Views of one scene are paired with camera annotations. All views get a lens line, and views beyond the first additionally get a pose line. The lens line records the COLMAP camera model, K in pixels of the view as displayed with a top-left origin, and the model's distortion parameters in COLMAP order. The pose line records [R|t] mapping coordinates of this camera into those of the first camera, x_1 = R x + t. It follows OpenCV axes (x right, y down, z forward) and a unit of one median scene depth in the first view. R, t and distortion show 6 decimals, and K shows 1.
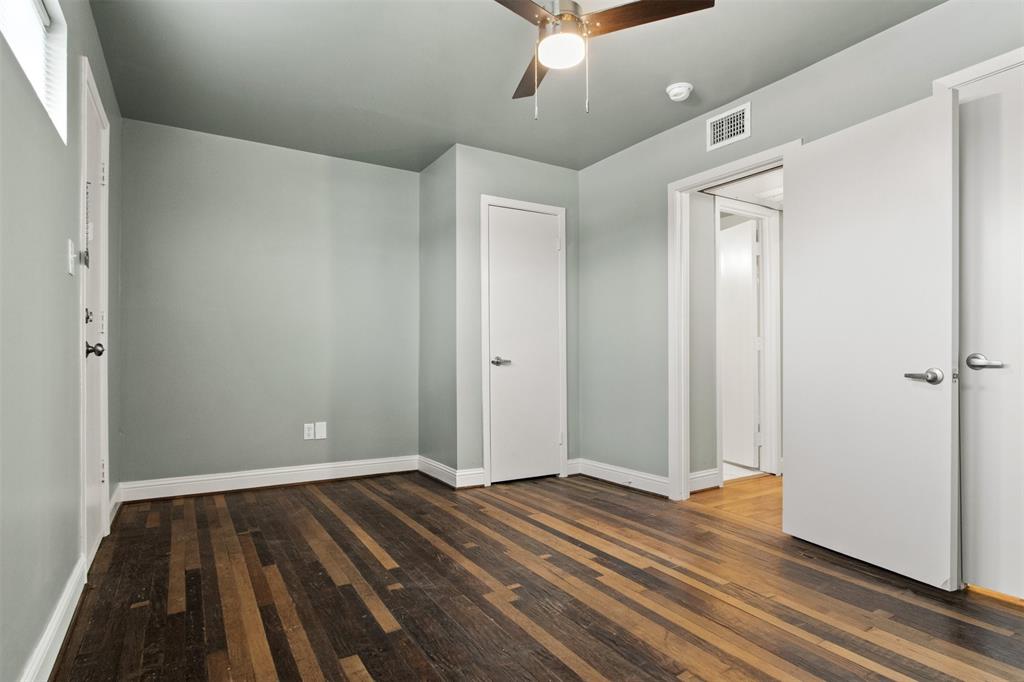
lens RADIAL K [[547.7, 0, 510.6], [0, 547.7, 349.4], [0, 0, 1]] dist [-0.006167, 0.003221]
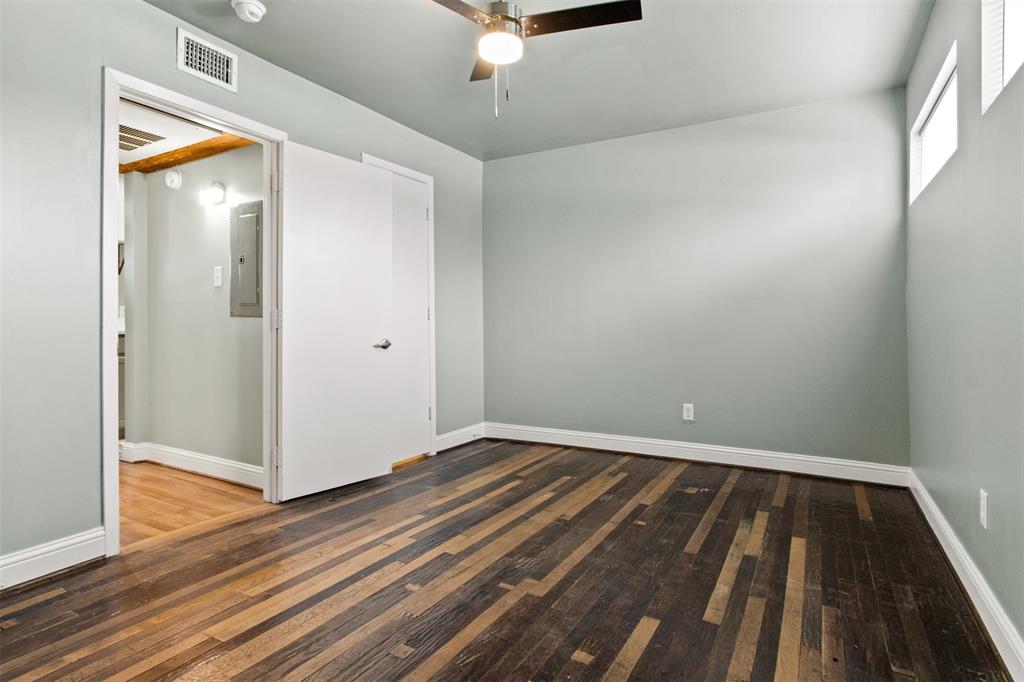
lens RADIAL K [[547.7, 0, 508.2], [0, 547.7, 320.4], [0, 0, 1]] dist [-0.006167, 0.003221]
pose [[-0.487294, 0.008597, 0.873195, -0.701351], [-0.011495, 0.999802, -0.016258, -0.000900], [-0.873162, -0.017959, -0.487099, 1.266436]]
